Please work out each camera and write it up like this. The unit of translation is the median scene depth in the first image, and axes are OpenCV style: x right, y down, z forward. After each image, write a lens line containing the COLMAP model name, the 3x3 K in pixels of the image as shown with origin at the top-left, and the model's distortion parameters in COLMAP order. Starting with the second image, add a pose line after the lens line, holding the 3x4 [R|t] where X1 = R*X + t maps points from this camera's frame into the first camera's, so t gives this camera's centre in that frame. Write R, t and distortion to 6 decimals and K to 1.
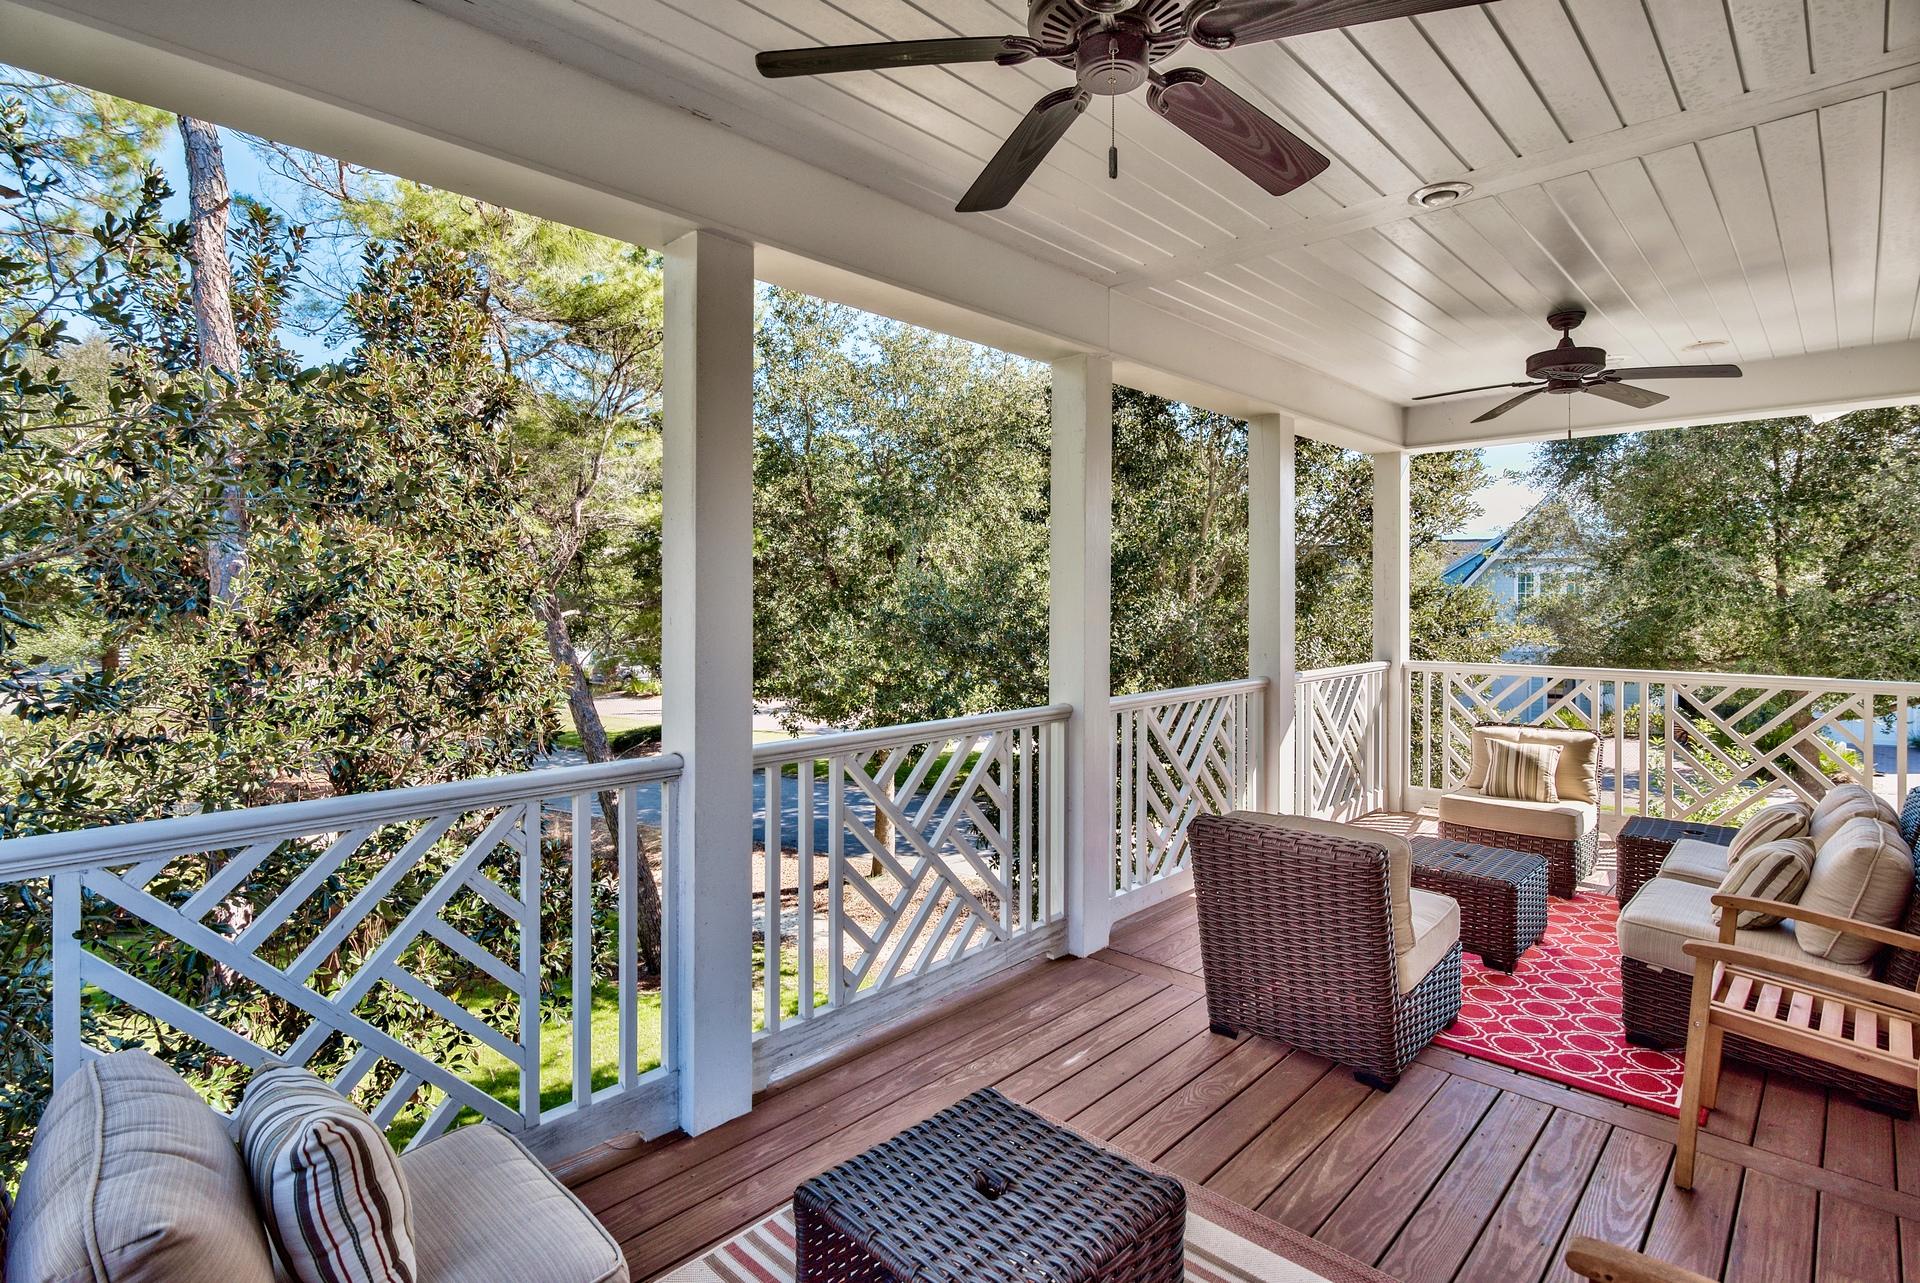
lens RADIAL K [[940.2, 0, 958.1], [0, 940.2, 609.8], [0, 0, 1]] dist [-0.003646, -0.000689]
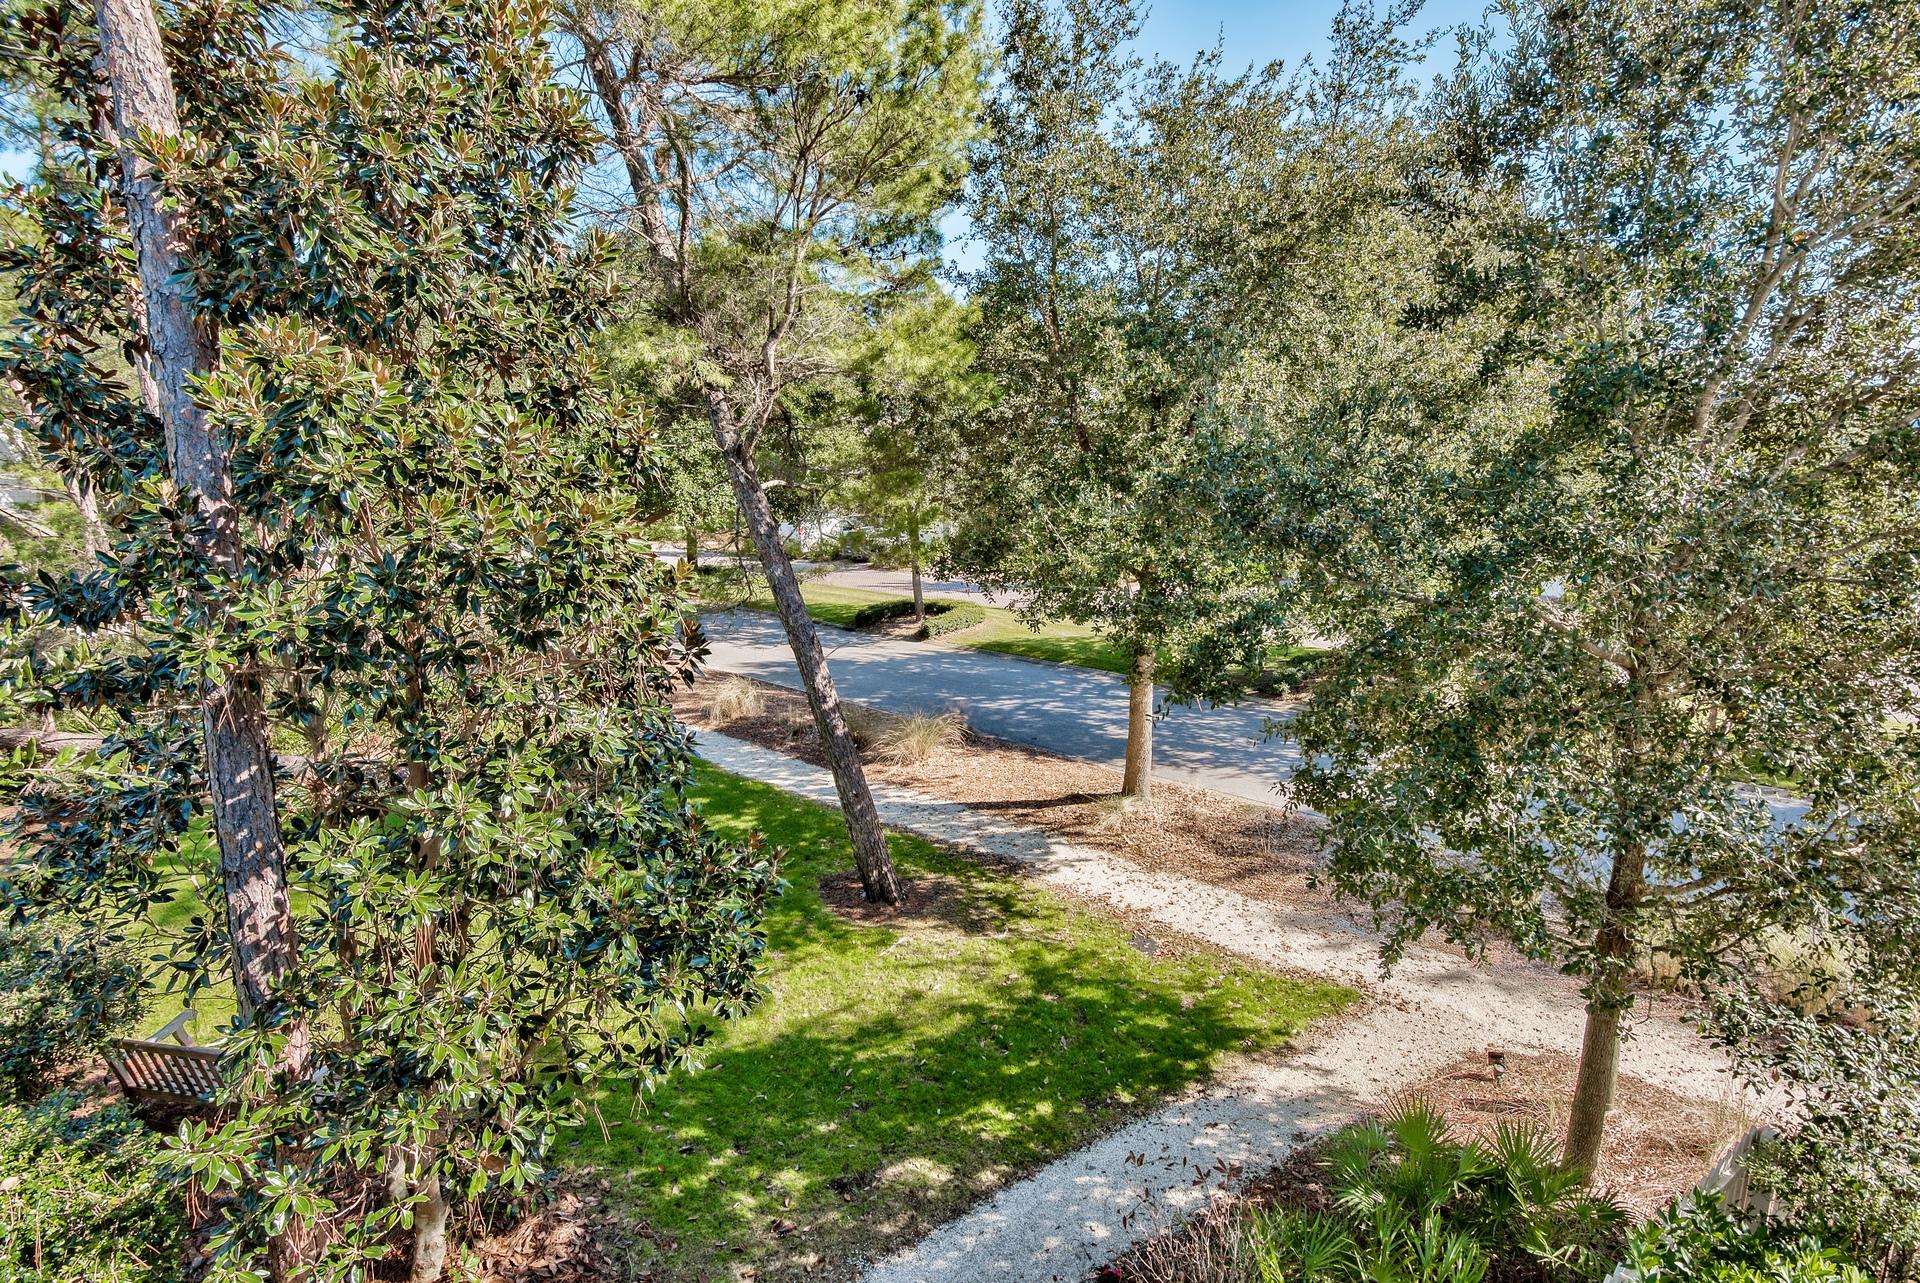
lens RADIAL K [[940.2, 0, 964.8], [0, 940.2, 637.1], [0, 0, 1]] dist [-0.003646, -0.000689]
pose [[0.968594, 0.035399, -0.246114, -0.032956], [0.005423, 0.986571, 0.163246, 0.002156], [0.248588, -0.159454, 0.955394, 0.215383]]
